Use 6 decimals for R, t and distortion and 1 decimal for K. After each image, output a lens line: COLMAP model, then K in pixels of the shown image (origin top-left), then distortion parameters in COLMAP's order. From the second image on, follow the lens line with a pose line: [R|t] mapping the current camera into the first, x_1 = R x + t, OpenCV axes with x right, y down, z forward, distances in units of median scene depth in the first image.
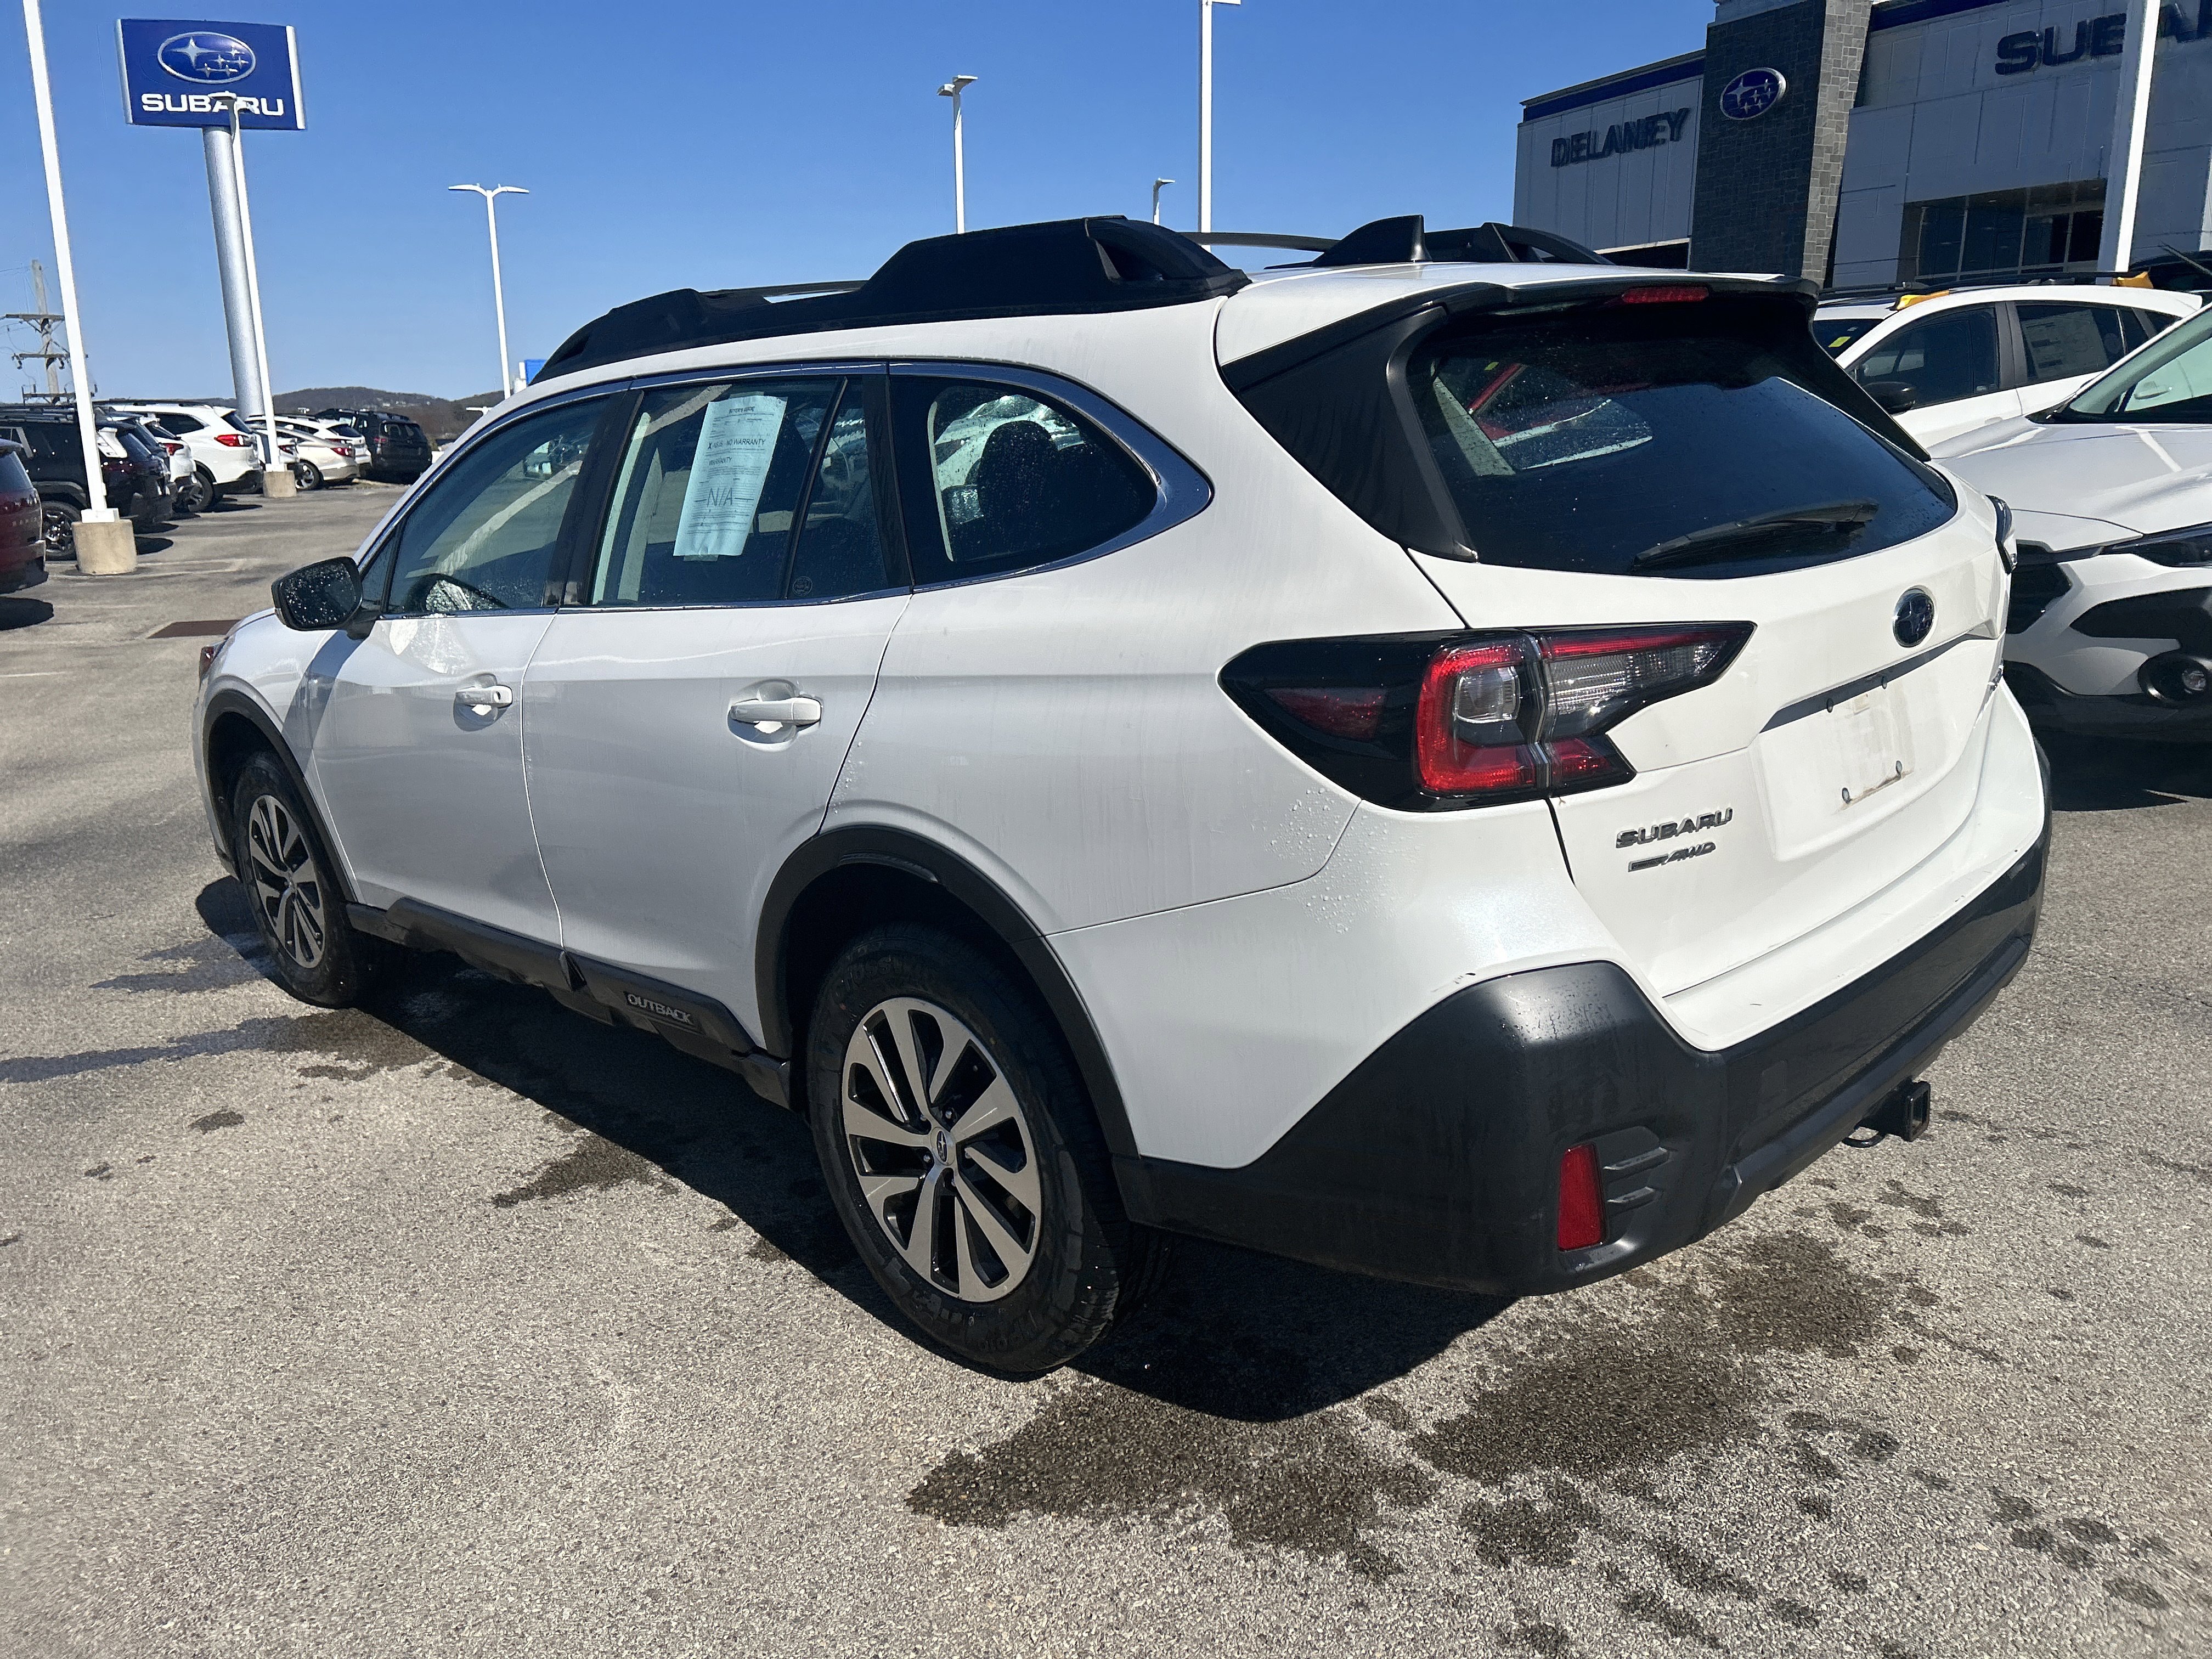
lens RADIAL K [[1679.7, 0, 1121.6], [0, 1679.7, 797.3], [0, 0, 1]] dist [0.056192, -0.060303]
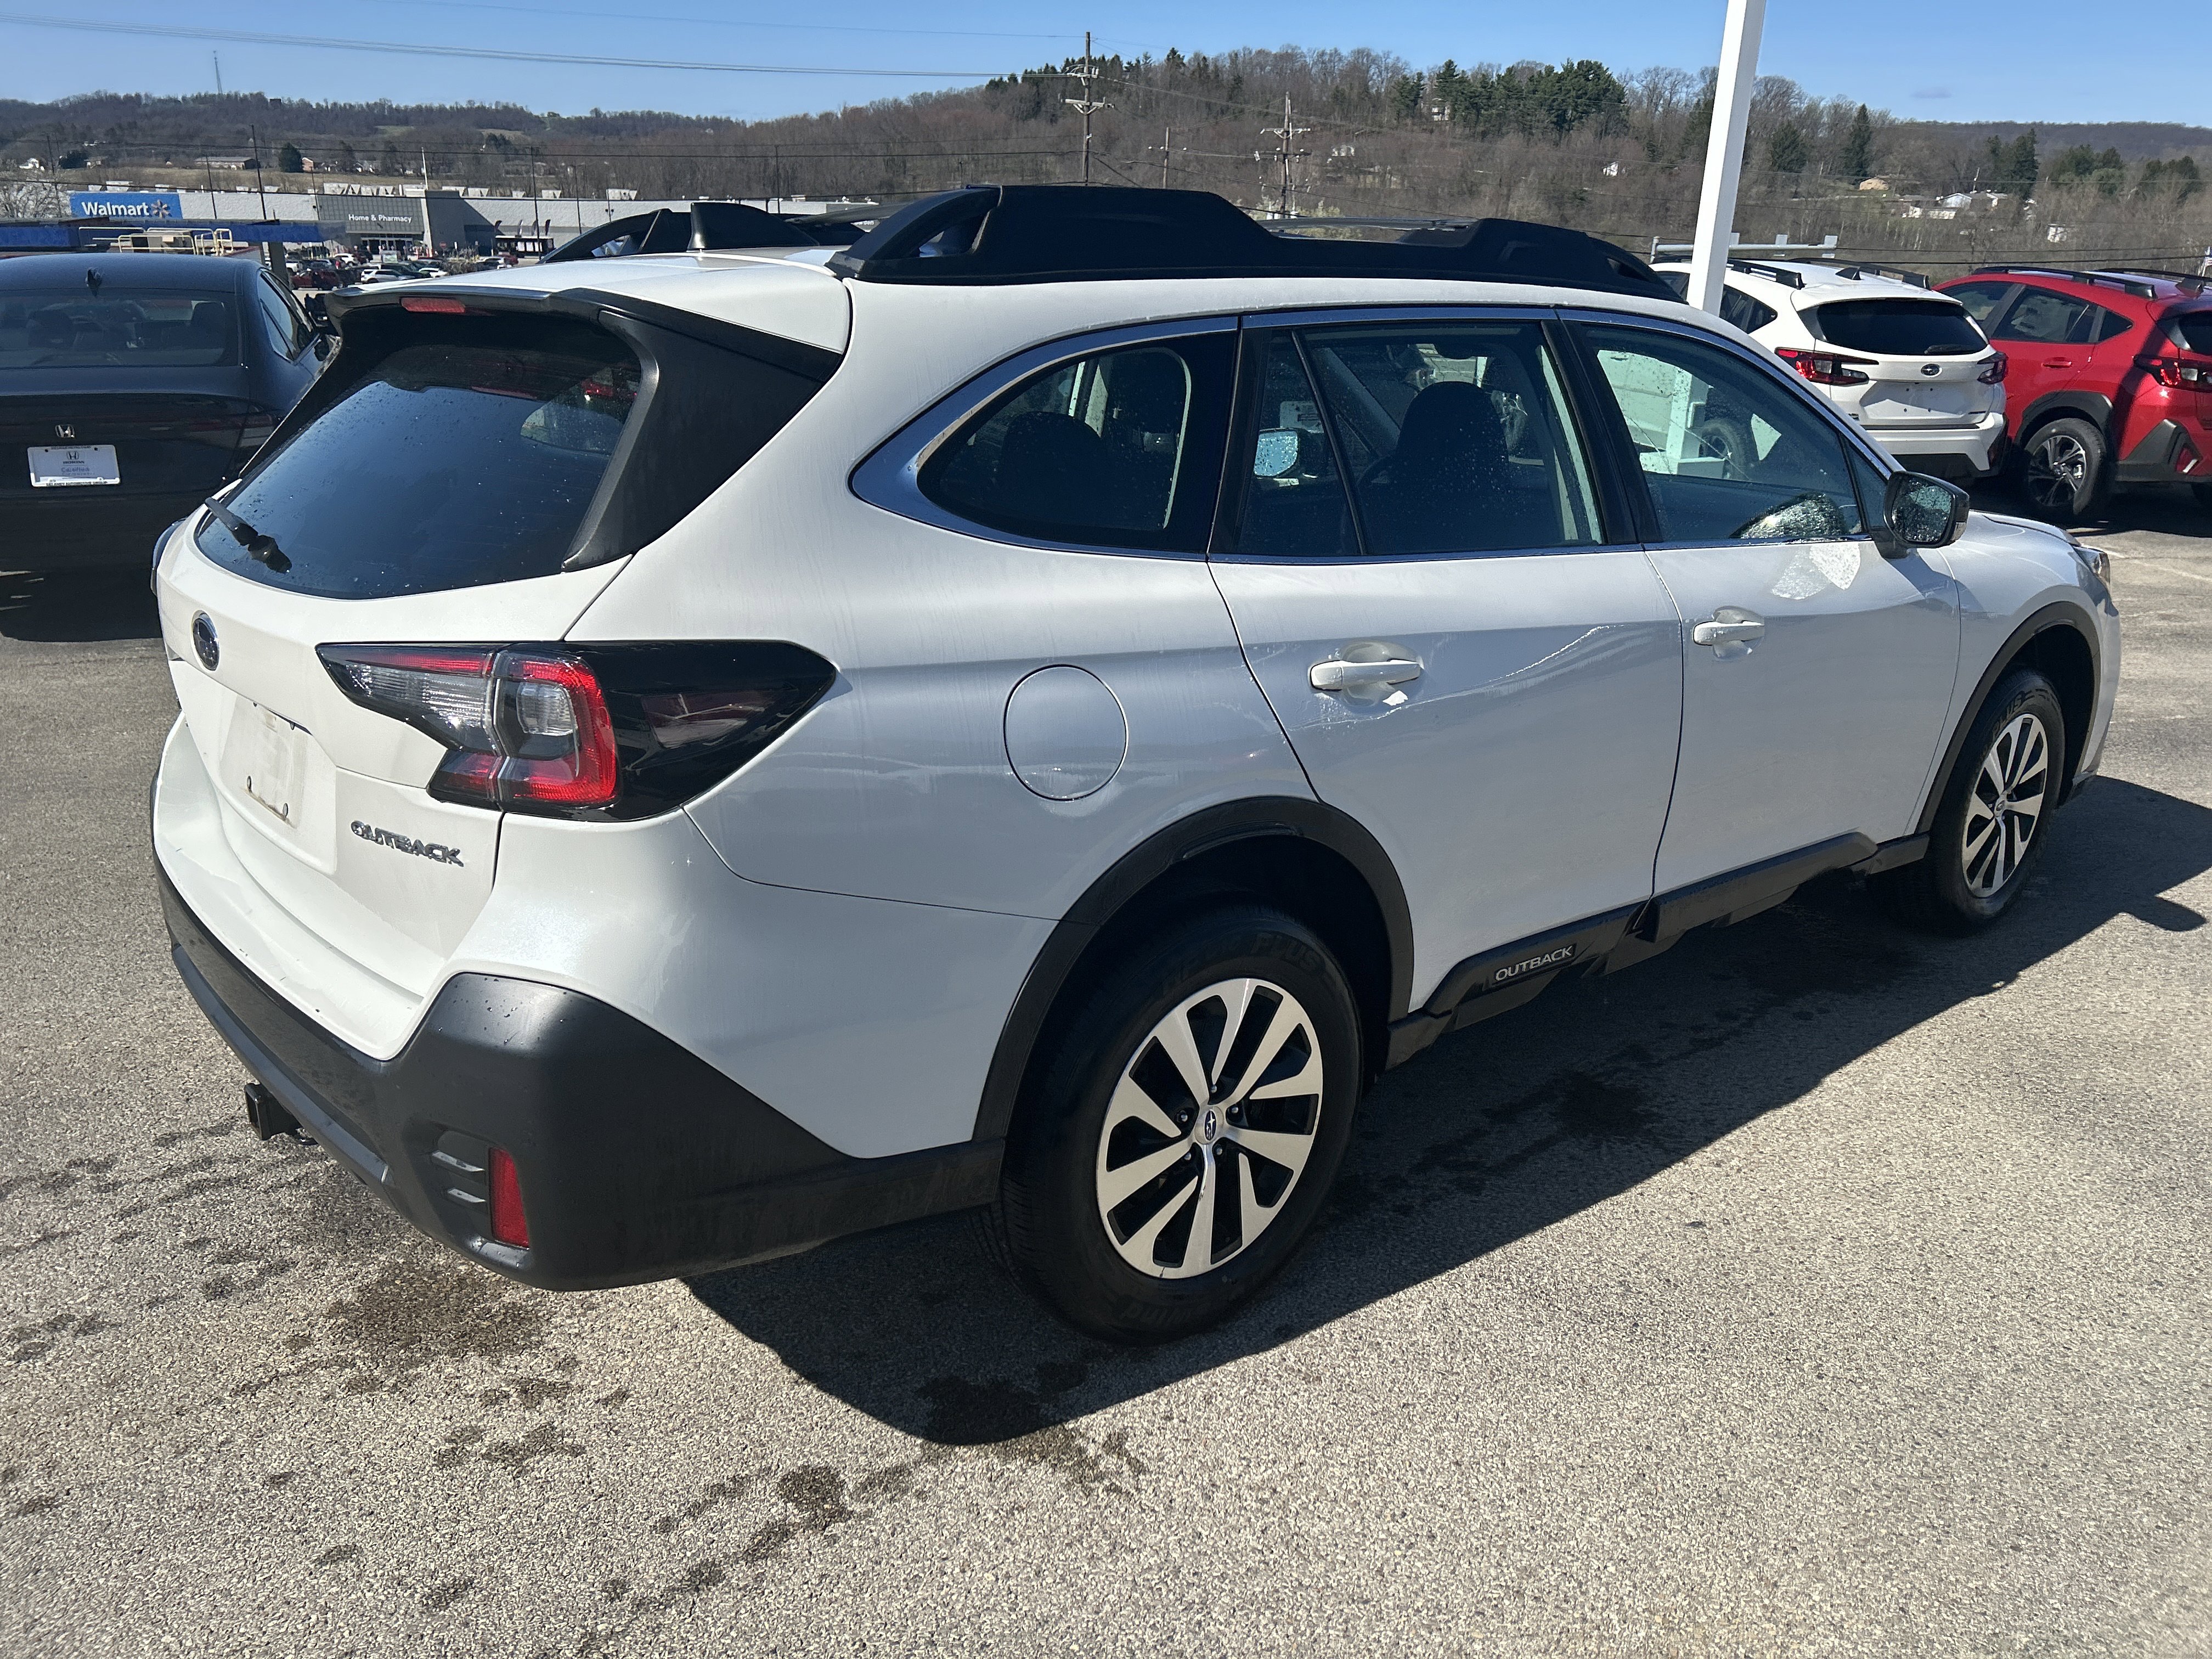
lens RADIAL K [[1679.7, 0, 1127.1], [0, 1679.7, 817.0], [0, 0, 1]] dist [0.056192, -0.060303]
pose [[-0.073182, 0.357965, -0.930863, 1.247259], [-0.241202, 0.899304, 0.364791, -0.456462], [0.967712, 0.251223, 0.020529, 1.351118]]
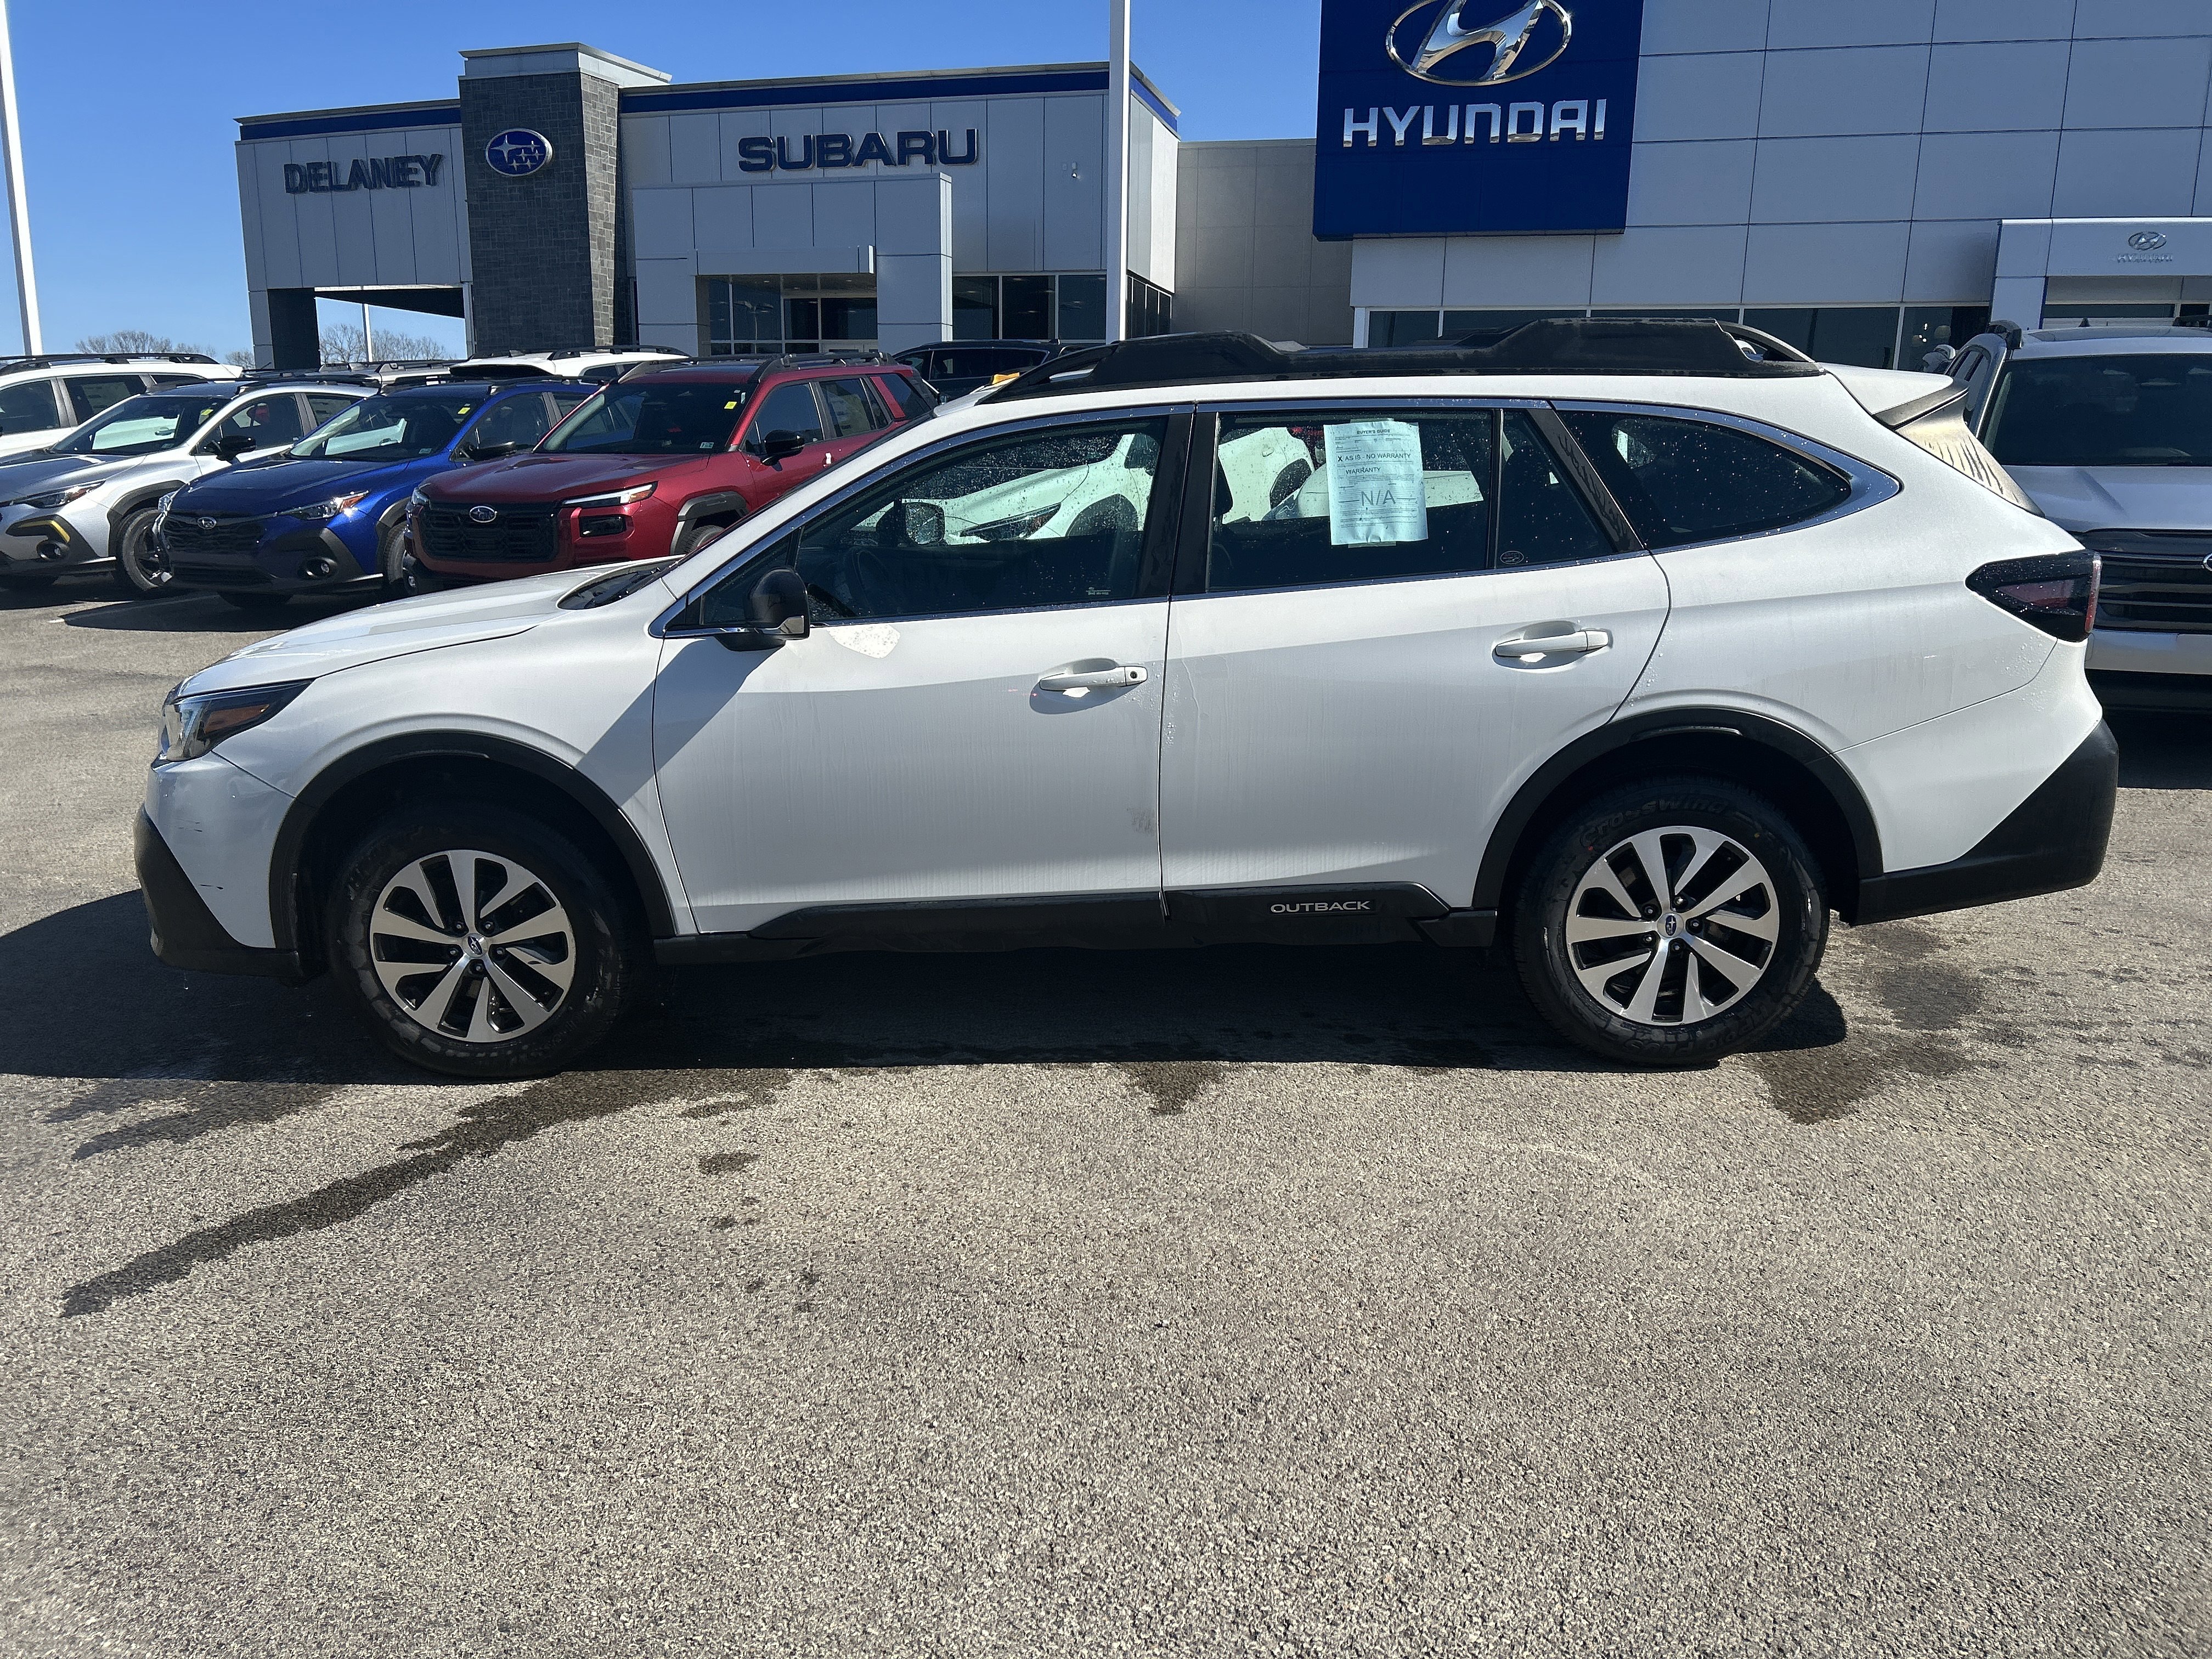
lens RADIAL K [[1679.7, 0, 1112.7], [0, 1679.7, 810.8], [0, 0, 1]] dist [0.056192, -0.060303]
pose [[0.725598, -0.120396, 0.677504, -1.470333], [0.133406, 0.990507, 0.033141, -0.009171], [-0.675063, 0.066336, 0.734772, 0.223700]]
